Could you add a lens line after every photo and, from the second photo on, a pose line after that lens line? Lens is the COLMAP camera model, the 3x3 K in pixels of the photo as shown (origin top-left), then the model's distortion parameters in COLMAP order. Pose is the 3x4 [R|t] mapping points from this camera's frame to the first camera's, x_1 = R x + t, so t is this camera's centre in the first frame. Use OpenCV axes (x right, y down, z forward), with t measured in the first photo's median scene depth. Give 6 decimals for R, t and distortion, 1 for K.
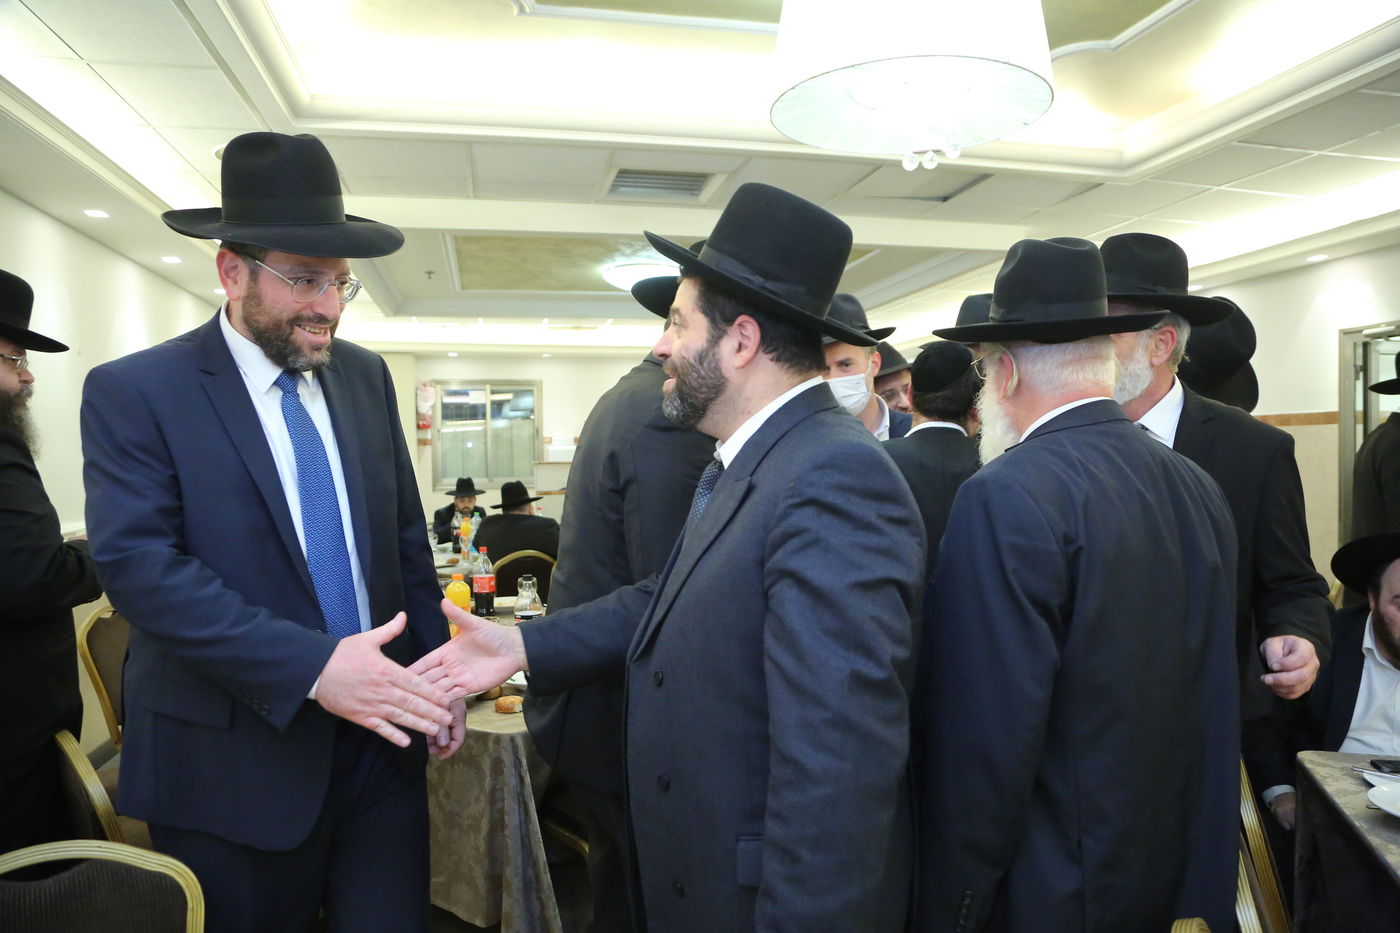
lens RADIAL K [[945.4, 0, 702.6], [0, 945.4, 513.1], [0, 0, 1]] dist [-0.121764, 0.065453]
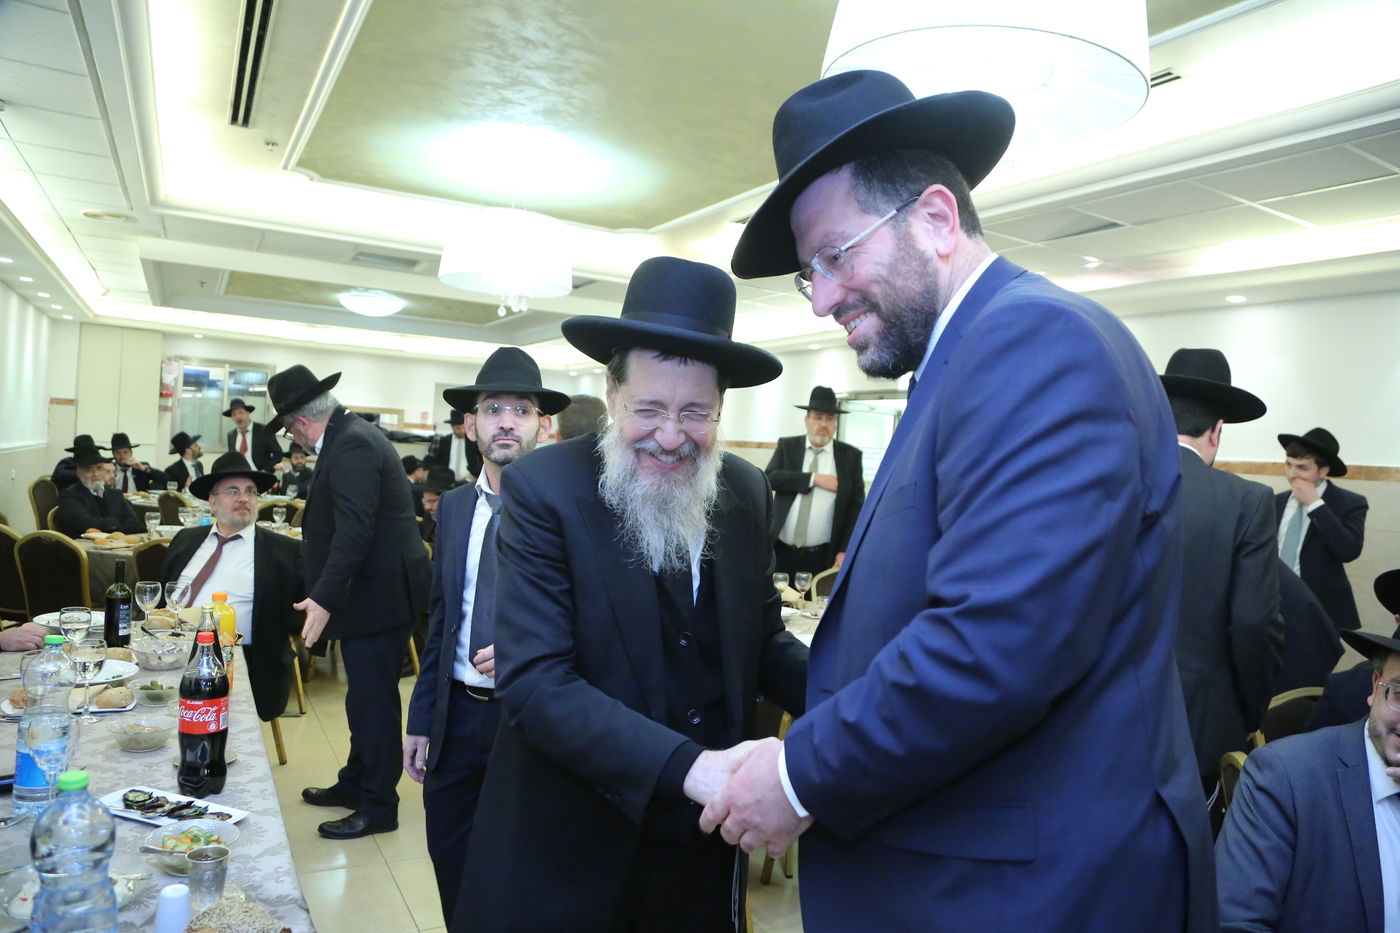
lens RADIAL K [[945.4, 0, 709.9], [0, 945.4, 475.8], [0, 0, 1]] dist [-0.121764, 0.065453]
pose [[0.952302, 0.071284, 0.296713, 0.028412], [-0.060988, 0.997176, -0.043828, 0.029723], [-0.298999, 0.023642, 0.953960, -0.530827]]
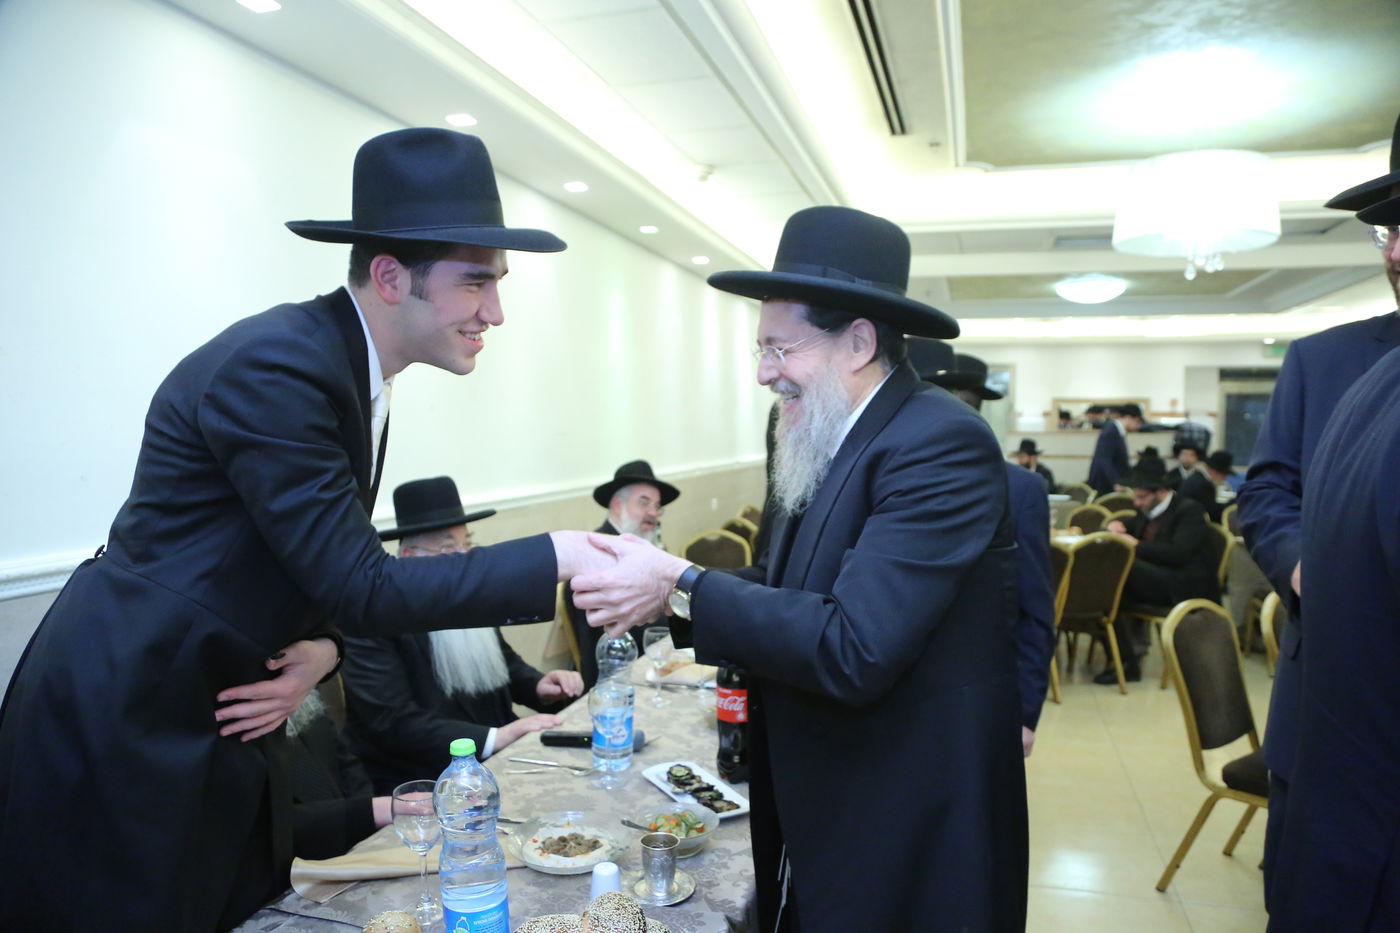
lens RADIAL K [[945.4, 0, 701.8], [0, 945.4, 475.6], [0, 0, 1]] dist [-0.121764, 0.065453]
pose [[0.874316, 0.040255, -0.483685, 0.119147], [-0.043441, 0.999045, 0.004621, 0.026559], [0.483409, 0.016971, 0.875230, -0.468191]]
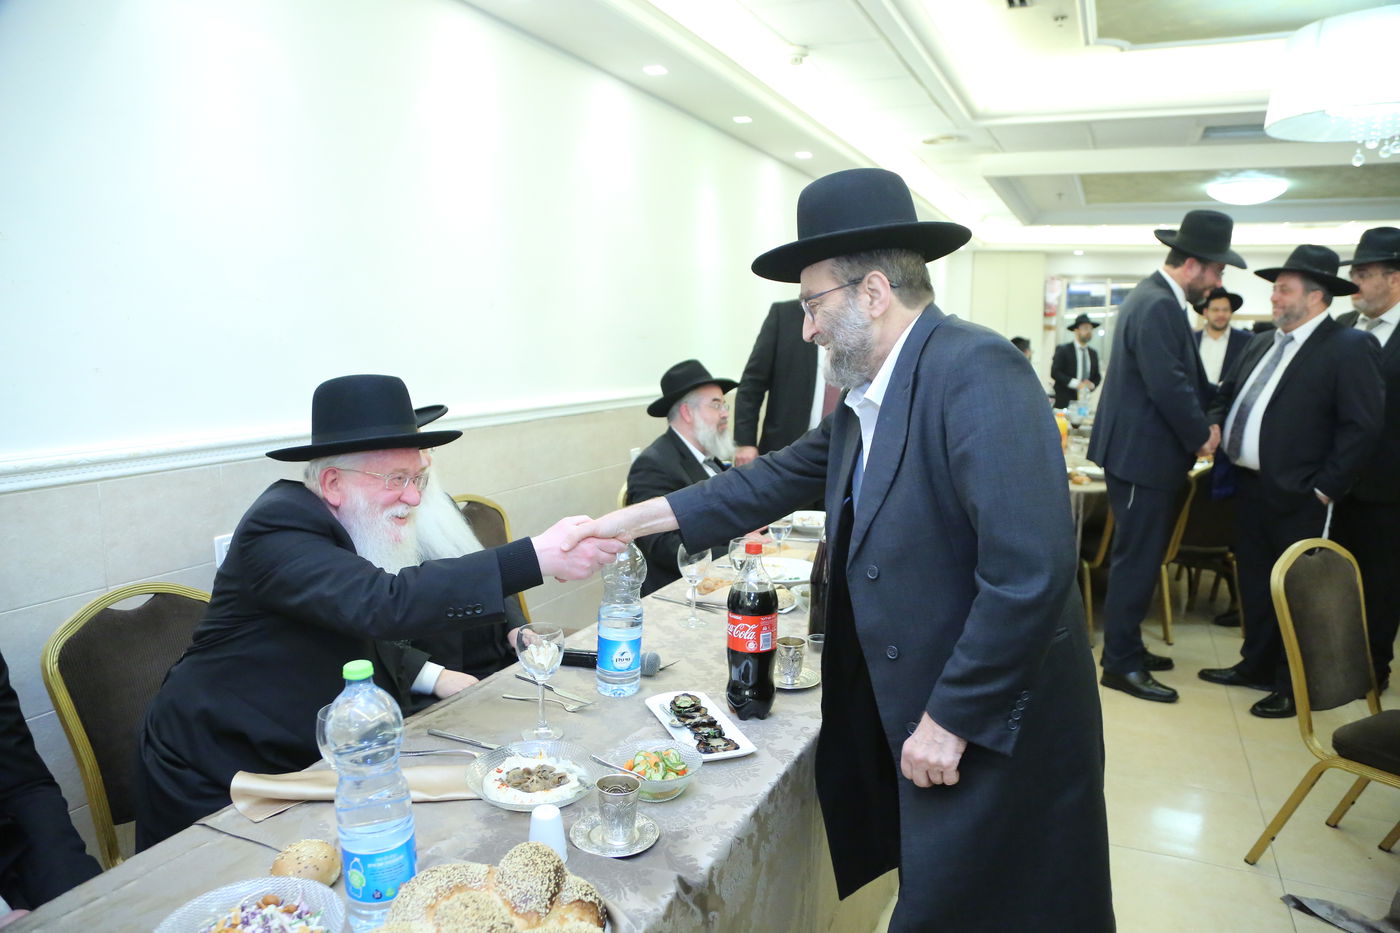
lens RADIAL K [[945.4, 0, 699.6], [0, 945.4, 484.2], [0, 0, 1]] dist [-0.121764, 0.065453]
pose [[0.796927, 0.116558, -0.592724, 0.132723], [-0.061468, 0.991762, 0.112384, 0.029962], [0.600940, -0.053128, 0.797526, -0.406875]]
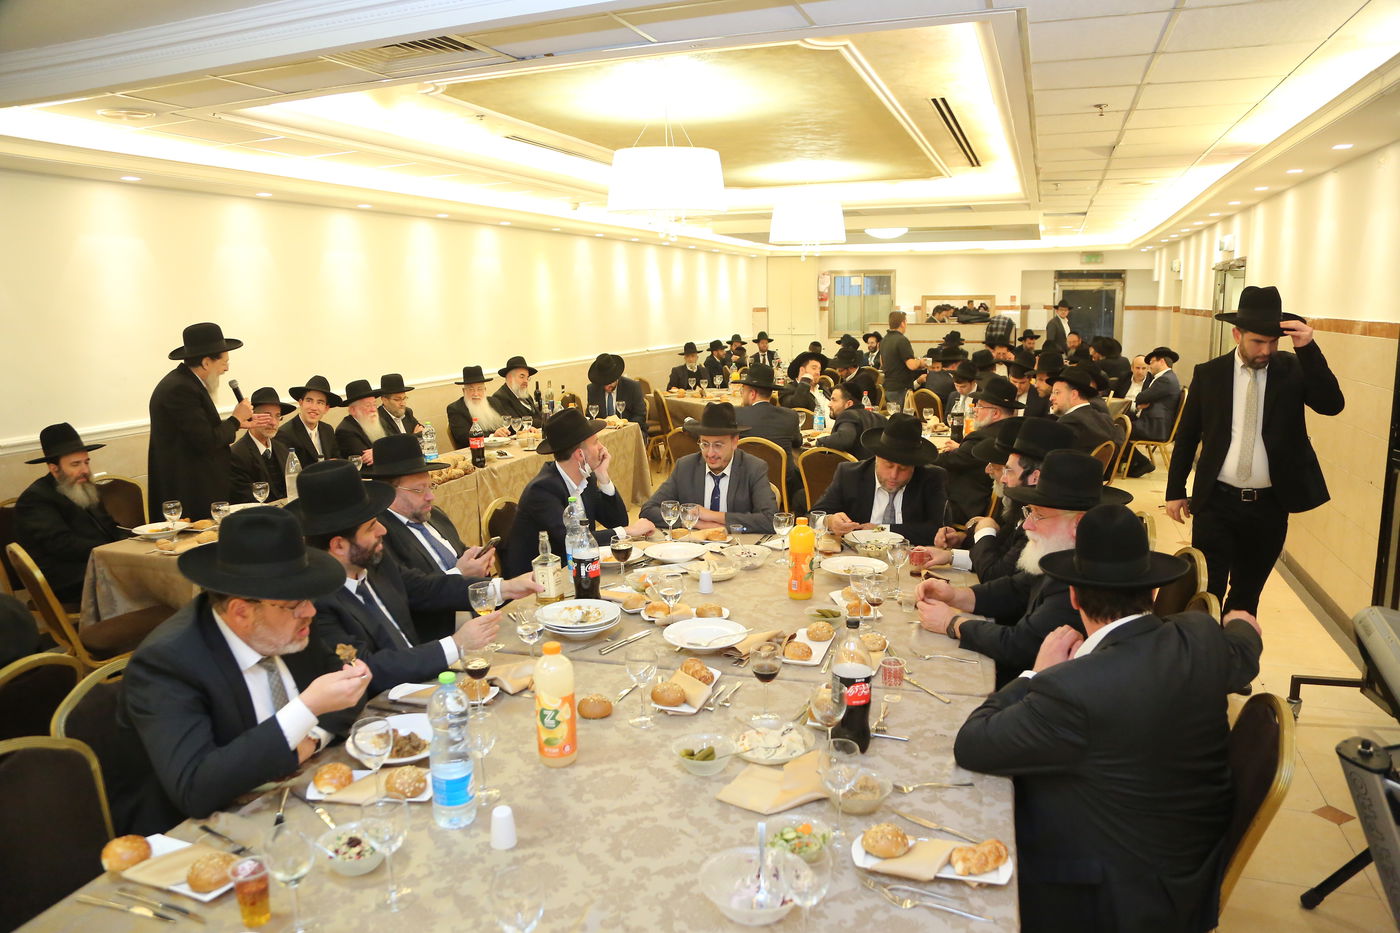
lens RADIAL K [[945.4, 0, 702.2], [0, 945.4, 463.3], [0, 0, 1]] dist [-0.121764, 0.065453]
pose [[0.840880, 0.092195, -0.533311, 0.869419], [-0.029457, 0.991720, 0.124996, -0.010887], [0.540419, -0.089398, 0.836634, -1.077155]]
